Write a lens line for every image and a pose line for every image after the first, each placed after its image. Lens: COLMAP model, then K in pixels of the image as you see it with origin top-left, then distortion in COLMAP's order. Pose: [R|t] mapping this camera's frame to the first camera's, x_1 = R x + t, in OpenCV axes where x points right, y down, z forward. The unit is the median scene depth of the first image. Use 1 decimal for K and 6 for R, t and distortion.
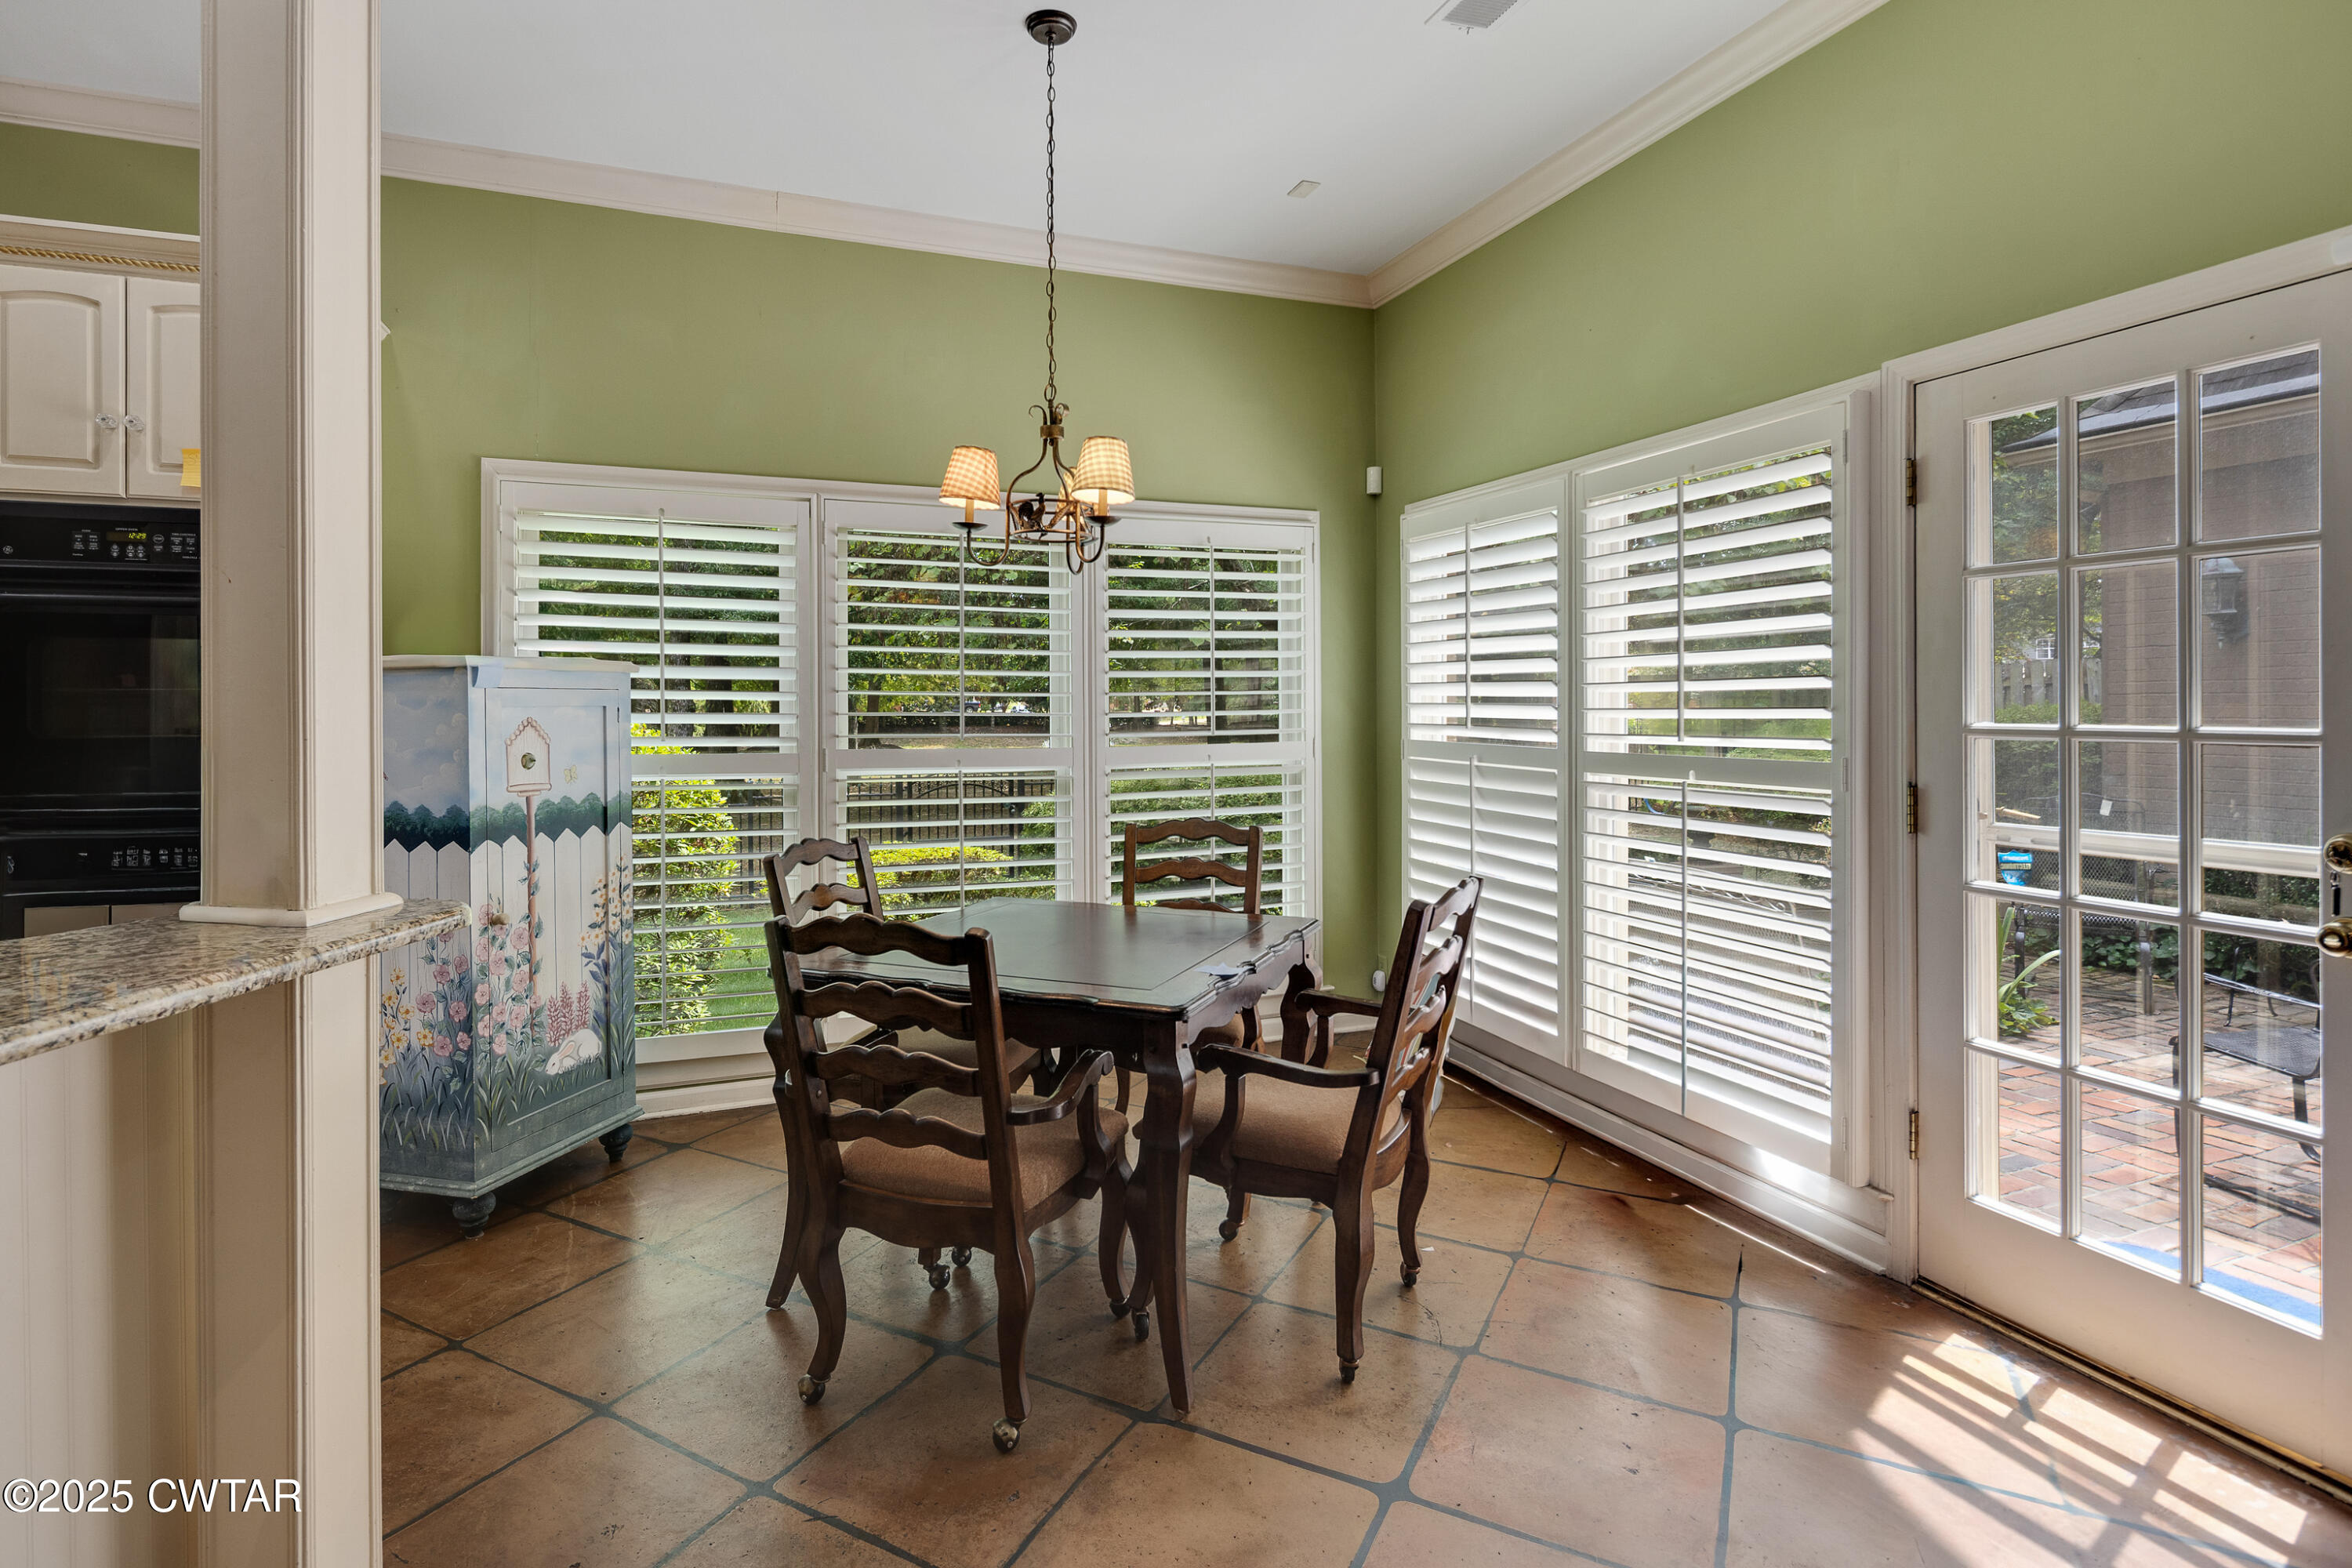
lens RADIAL K [[1154.1, 0, 1160.7], [0, 1154.1, 744.8], [0, 0, 1]] dist [0.001557, 0.000250]
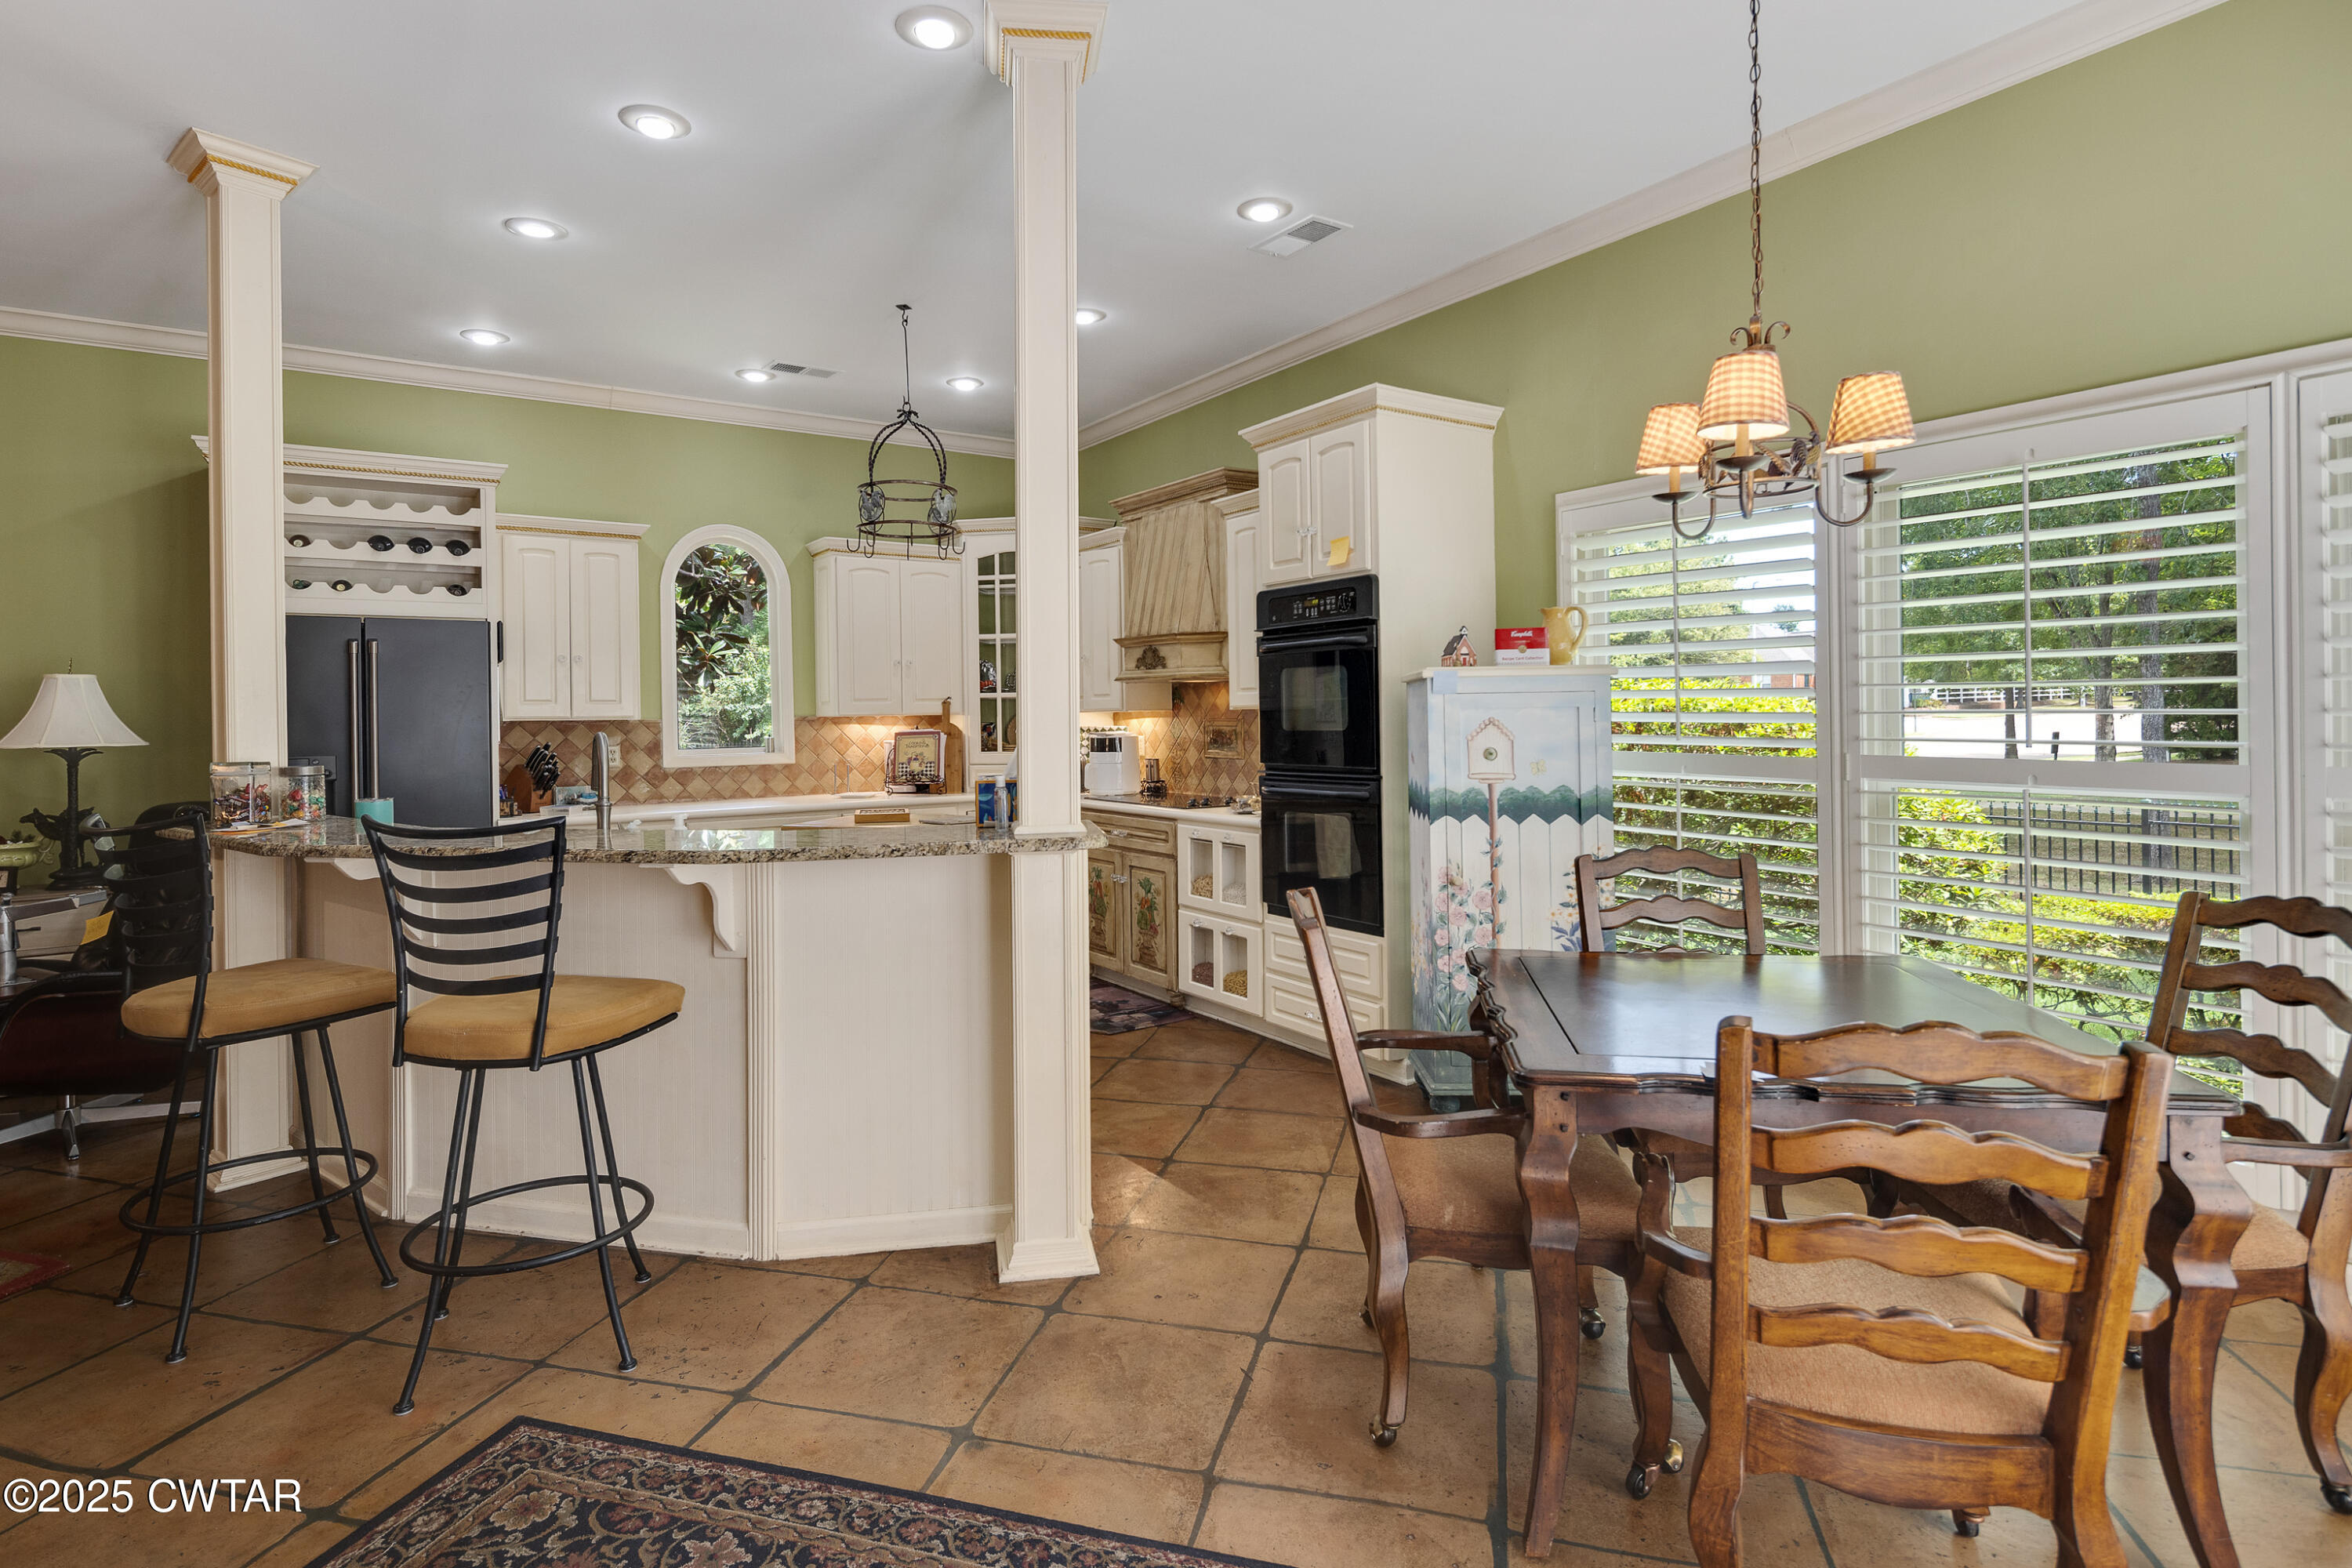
lens RADIAL K [[1173.8, 0, 1171.4], [0, 1173.8, 766.8], [0, 0, 1]] dist [-0.001680, -0.000134]
pose [[0.227535, 0.042431, -0.972845, 0.549394], [-0.019273, 0.999051, 0.039066, -0.013586], [0.973579, 0.009861, 0.228136, 0.395071]]
